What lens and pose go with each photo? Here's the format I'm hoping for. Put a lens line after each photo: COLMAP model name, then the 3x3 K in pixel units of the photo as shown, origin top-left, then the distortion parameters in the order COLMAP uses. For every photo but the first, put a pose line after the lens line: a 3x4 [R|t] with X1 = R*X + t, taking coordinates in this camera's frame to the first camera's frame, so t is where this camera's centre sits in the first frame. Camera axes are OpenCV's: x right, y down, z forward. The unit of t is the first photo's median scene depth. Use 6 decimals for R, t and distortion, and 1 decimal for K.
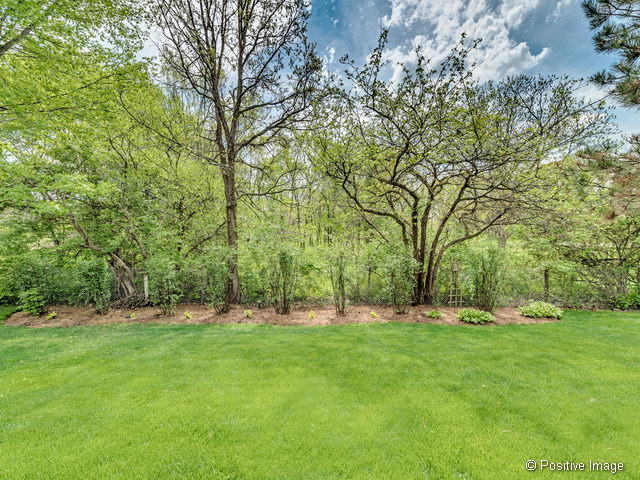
lens RADIAL K [[386.7, 0, 328.7], [0, 386.7, 241.9], [0, 0, 1]] dist [0.005154, 0.001088]
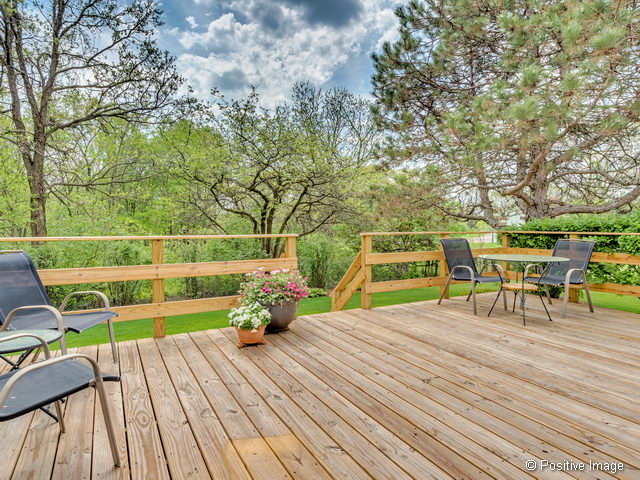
lens RADIAL K [[386.7, 0, 328.7], [0, 386.7, 241.9], [0, 0, 1]] dist [0.005154, 0.001088]
pose [[0.914284, -0.004383, 0.405049, -0.075266], [0.002051, 0.999979, 0.006192, 0.007893], [-0.405068, -0.004830, 0.914274, -0.166124]]
